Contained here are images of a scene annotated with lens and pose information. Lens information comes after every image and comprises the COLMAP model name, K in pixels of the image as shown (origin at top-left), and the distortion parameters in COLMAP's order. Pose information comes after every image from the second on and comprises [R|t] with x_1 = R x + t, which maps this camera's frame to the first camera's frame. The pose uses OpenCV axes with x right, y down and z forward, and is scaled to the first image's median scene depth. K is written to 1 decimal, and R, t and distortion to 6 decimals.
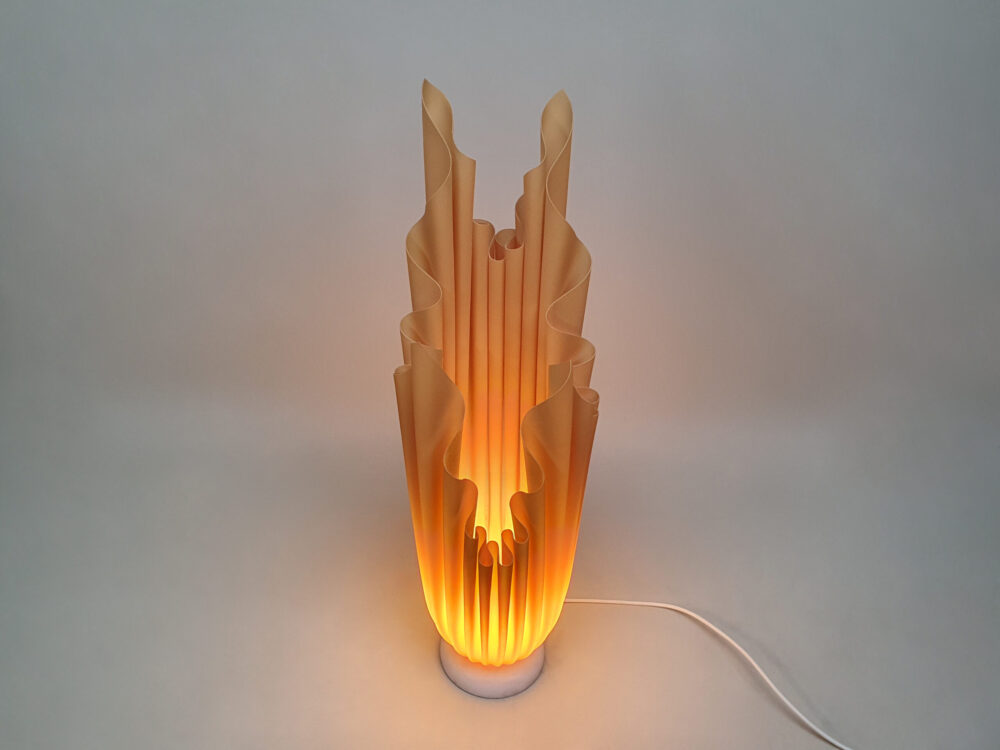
lens RADIAL K [[752.5, 0, 493.4], [0, 752.5, 385.1], [0, 0, 1]] dist [-0.000869, 0.000291]
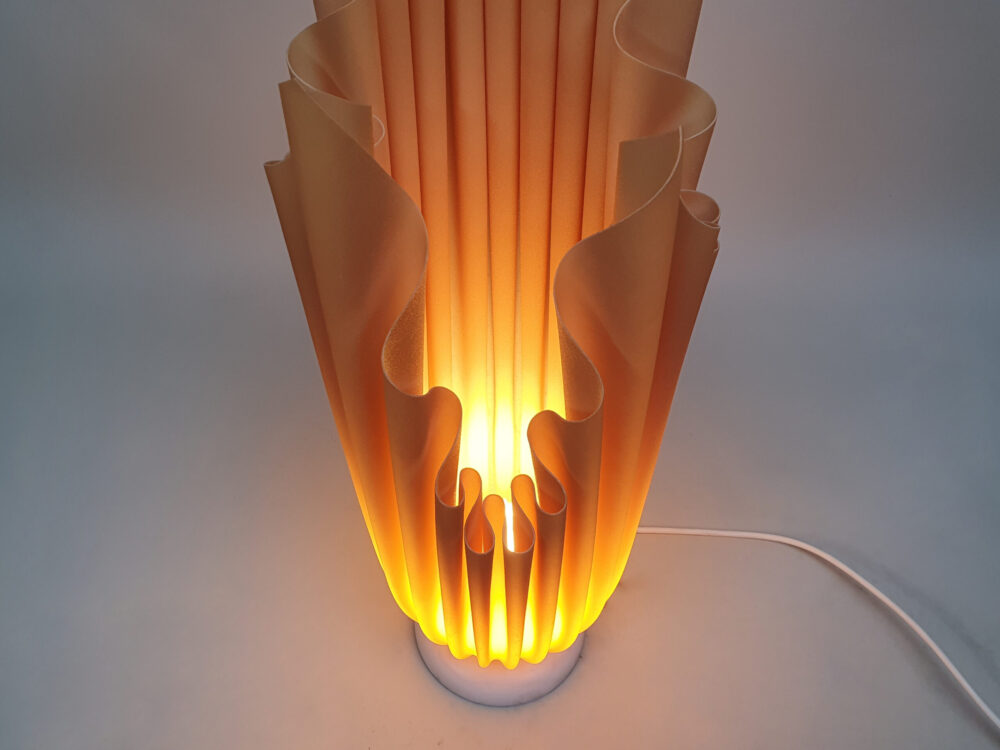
lens RADIAL K [[944.0, 0, 483.5], [0, 944.0, 336.5], [0, 0, 1]] dist [0.056965, 0.000000]
pose [[0.999699, 0.000015, -0.024547, 0.007695], [0.004083, 0.985969, 0.166877, -0.006770], [0.024206, -0.166927, 0.985672, 0.406145]]
